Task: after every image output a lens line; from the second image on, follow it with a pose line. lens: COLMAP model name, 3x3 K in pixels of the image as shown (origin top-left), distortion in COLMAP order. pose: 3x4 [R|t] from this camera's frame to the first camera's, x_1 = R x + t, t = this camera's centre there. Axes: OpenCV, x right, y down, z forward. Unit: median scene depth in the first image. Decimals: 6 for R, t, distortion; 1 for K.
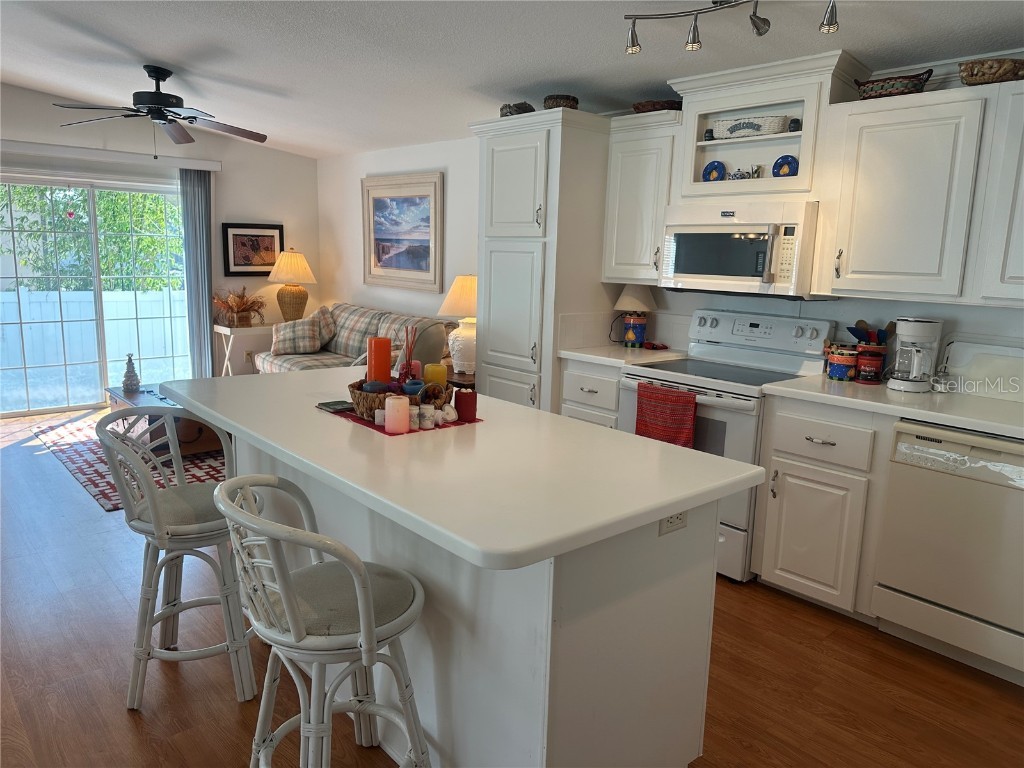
lens RADIAL K [[726.1, 0, 512.0], [0, 726.1, 384.0], [0, 0, 1]] dist [0.111107, -0.171225]
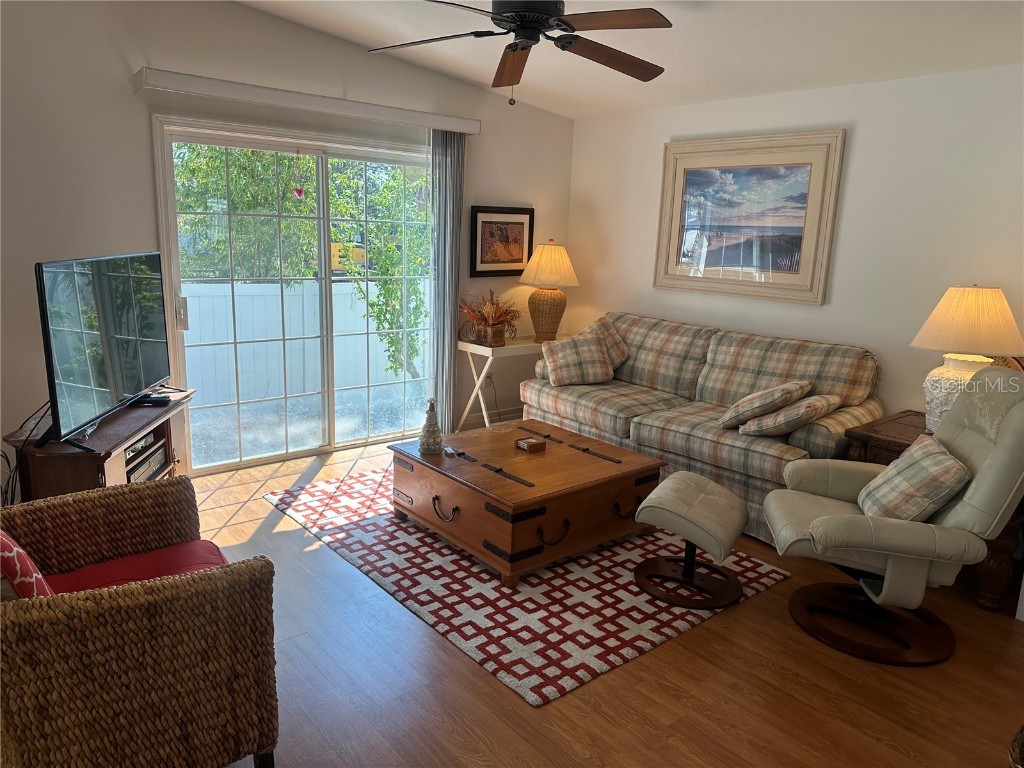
lens RADIAL K [[726.1, 0, 512.0], [0, 726.1, 384.0], [0, 0, 1]] dist [0.111107, -0.171225]
pose [[0.998885, 0.013365, -0.045287, -0.348028], [-0.012293, 0.999640, 0.023855, -0.060527], [0.045589, -0.023271, 0.998689, 0.277497]]
